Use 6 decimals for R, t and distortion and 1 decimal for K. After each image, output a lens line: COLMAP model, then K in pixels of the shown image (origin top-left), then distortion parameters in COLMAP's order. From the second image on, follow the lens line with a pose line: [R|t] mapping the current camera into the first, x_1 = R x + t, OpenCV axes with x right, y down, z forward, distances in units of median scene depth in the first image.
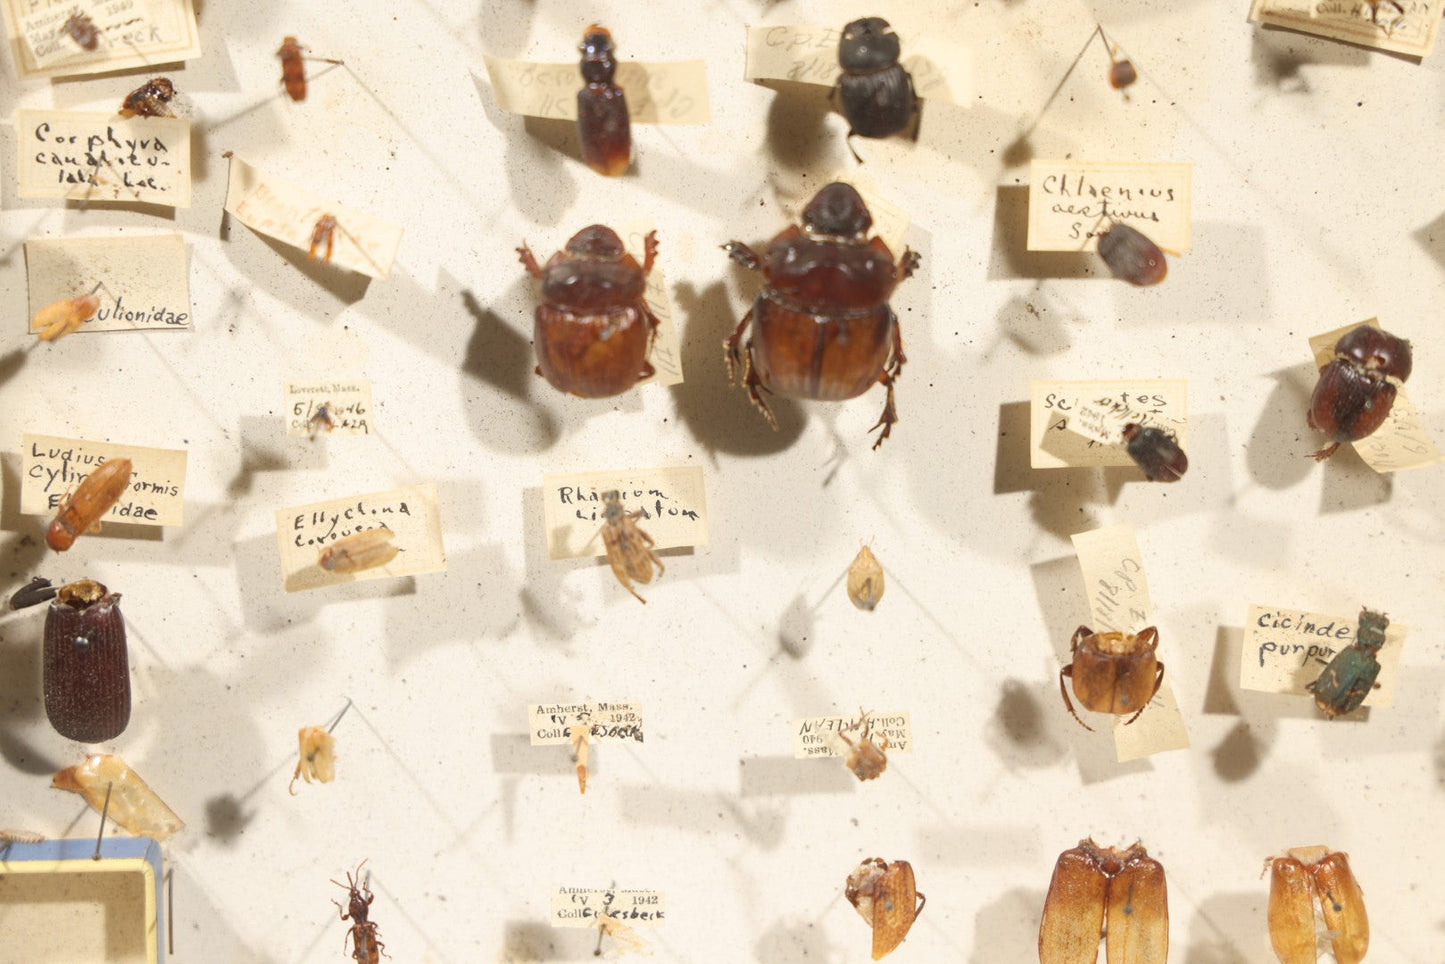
lens RADIAL K [[4059.6, 0, 736.3], [0, 4059.6, 467.1], [0, 0, 1]] dist [0.507735, 0.000000]
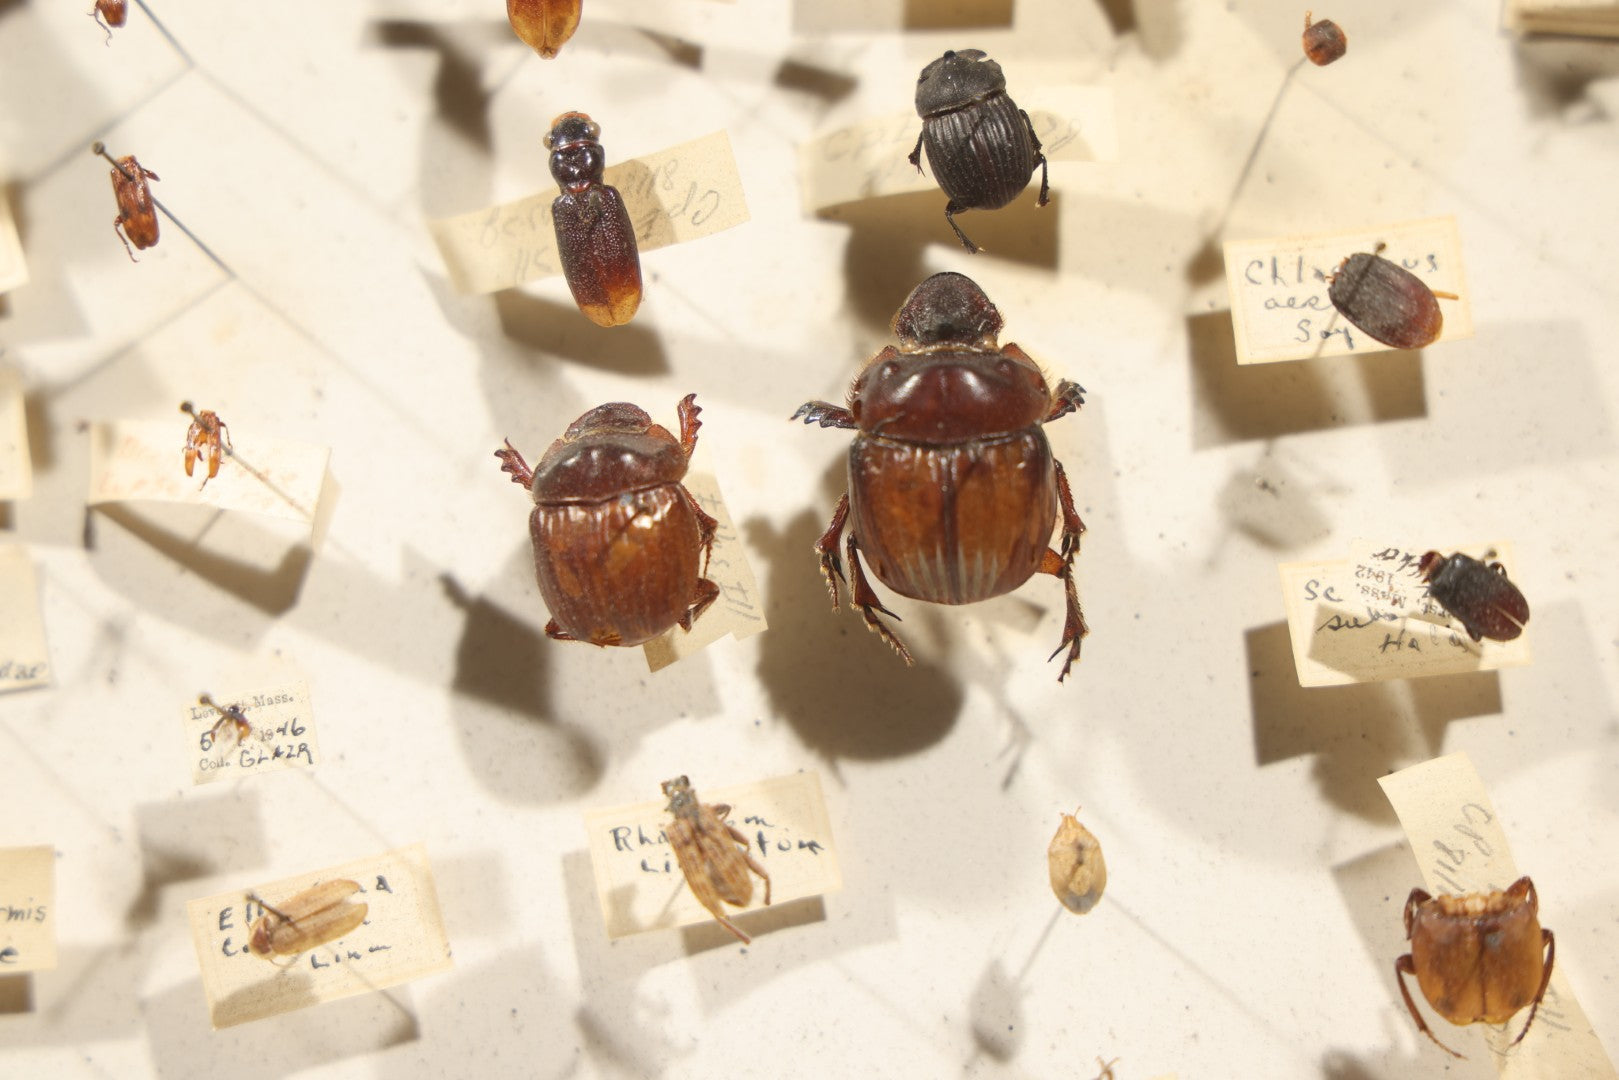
lens RADIAL K [[4548.4, 0, 833.9], [0, 4548.4, 523.7], [0, 0, 1]] dist [0.507735, 0.000000]
pose [[0.989282, -0.144192, -0.023035, 0.017803], [0.127970, 0.932111, -0.338811, 0.220079], [0.070325, 0.332232, 0.940572, 0.278041]]
